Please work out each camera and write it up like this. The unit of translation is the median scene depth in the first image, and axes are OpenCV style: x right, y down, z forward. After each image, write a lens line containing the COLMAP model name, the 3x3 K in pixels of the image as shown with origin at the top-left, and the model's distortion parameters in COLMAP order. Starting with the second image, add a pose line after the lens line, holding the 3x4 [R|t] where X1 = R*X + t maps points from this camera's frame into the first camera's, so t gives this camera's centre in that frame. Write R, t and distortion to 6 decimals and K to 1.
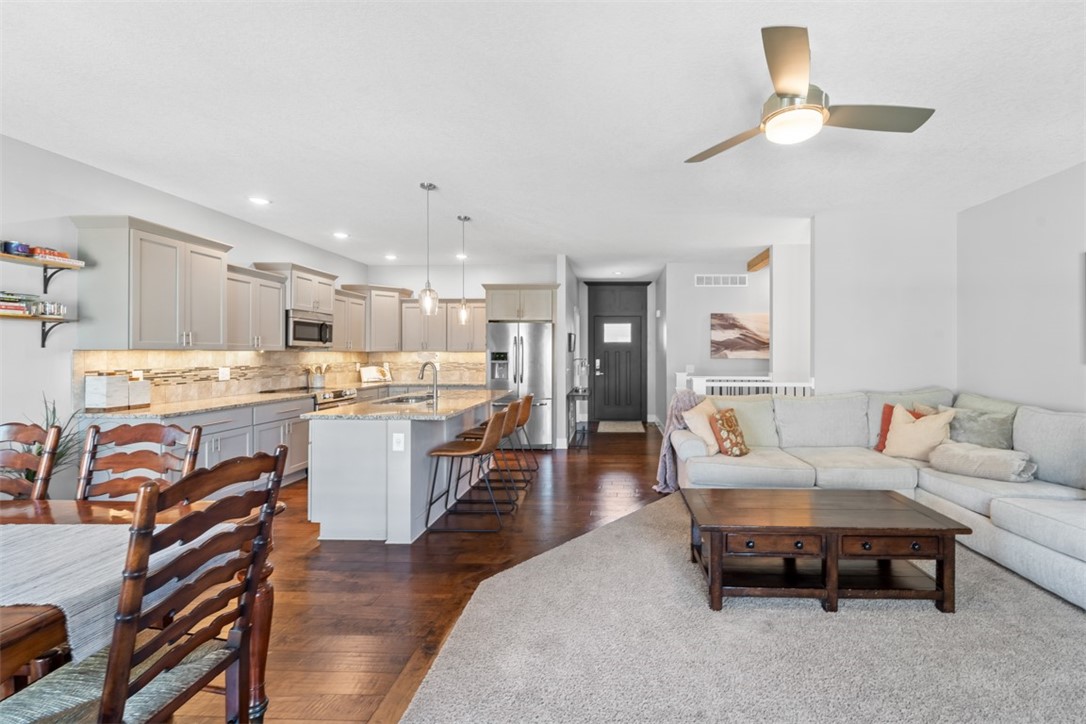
lens RADIAL K [[448.6, 0, 607.5], [0, 448.6, 353.6], [0, 0, 1]] dist [0.003325, -0.000350]
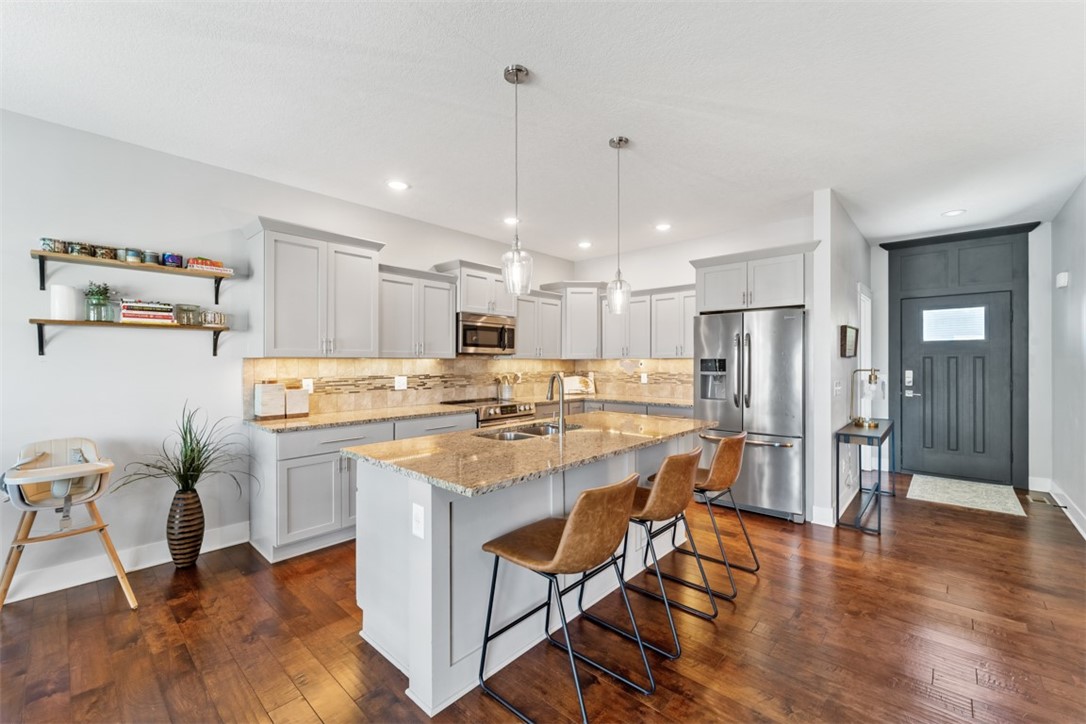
lens RADIAL K [[448.0, 0, 553.5], [0, 448.0, 361.9], [0, 0, 1]] dist [0.008580, -0.003096]
pose [[0.761123, -0.001435, -0.648606, 0.010728], [0.001754, 0.999998, -0.000153, 0.000922], [0.648606, -0.001022, 0.761124, 0.369662]]
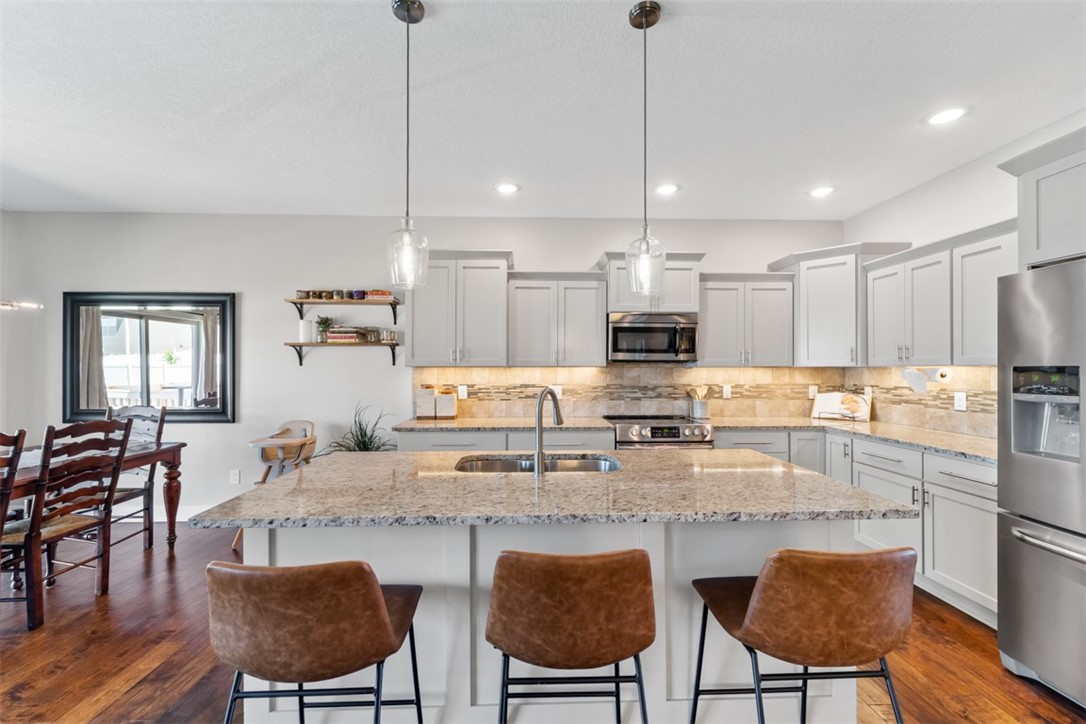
lens RADIAL K [[448.0, 0, 538.3], [0, 448.0, 365.4], [0, 0, 1]] dist [0.008580, -0.003096]
pose [[0.049792, -0.009007, -0.998719, 0.044031], [-0.000192, 0.999959, -0.009028, -0.001148], [0.998760, 0.000641, 0.049789, 0.702201]]
